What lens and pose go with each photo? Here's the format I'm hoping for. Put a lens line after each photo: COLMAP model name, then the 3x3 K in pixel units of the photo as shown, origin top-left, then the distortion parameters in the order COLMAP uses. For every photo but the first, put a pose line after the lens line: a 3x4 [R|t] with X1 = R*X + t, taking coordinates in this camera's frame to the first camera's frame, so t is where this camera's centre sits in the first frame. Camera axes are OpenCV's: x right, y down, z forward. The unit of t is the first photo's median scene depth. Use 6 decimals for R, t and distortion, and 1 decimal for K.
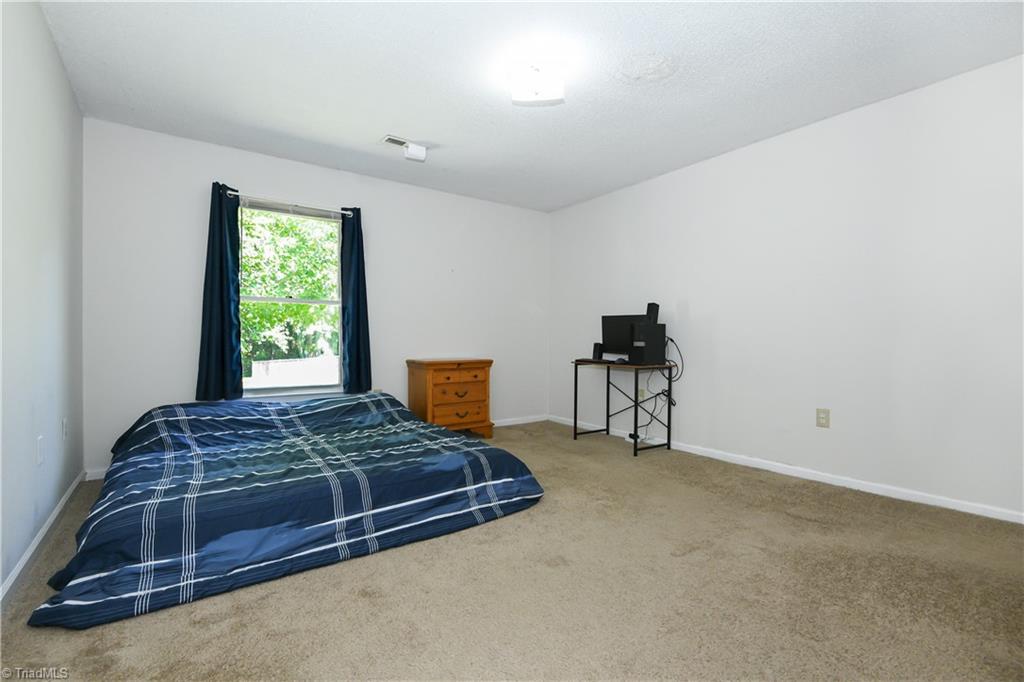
lens RADIAL K [[469.4, 0, 512.3], [0, 469.4, 338.9], [0, 0, 1]] dist [0.002609, 0.000230]
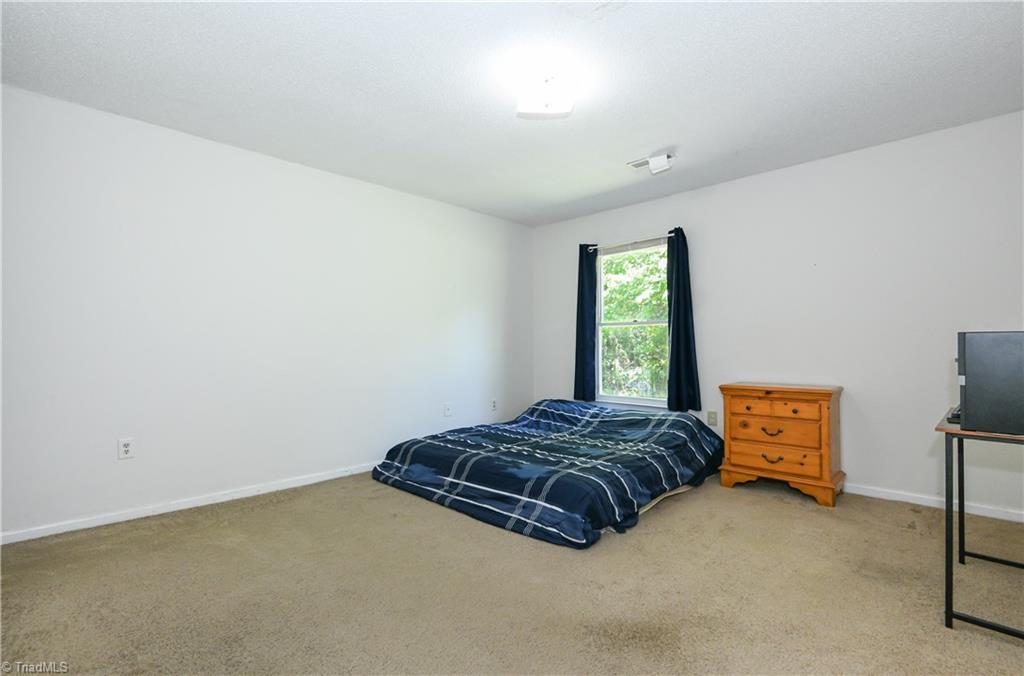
lens RADIAL K [[473.8, 0, 512.0], [0, 473.8, 338.0], [0, 0, 1]] dist [-0.000439, 0.000021]
pose [[0.164417, -0.025609, -0.986058, 0.704904], [0.004804, 0.999672, -0.025162, -0.019951], [0.986379, -0.000600, 0.164486, 0.556451]]
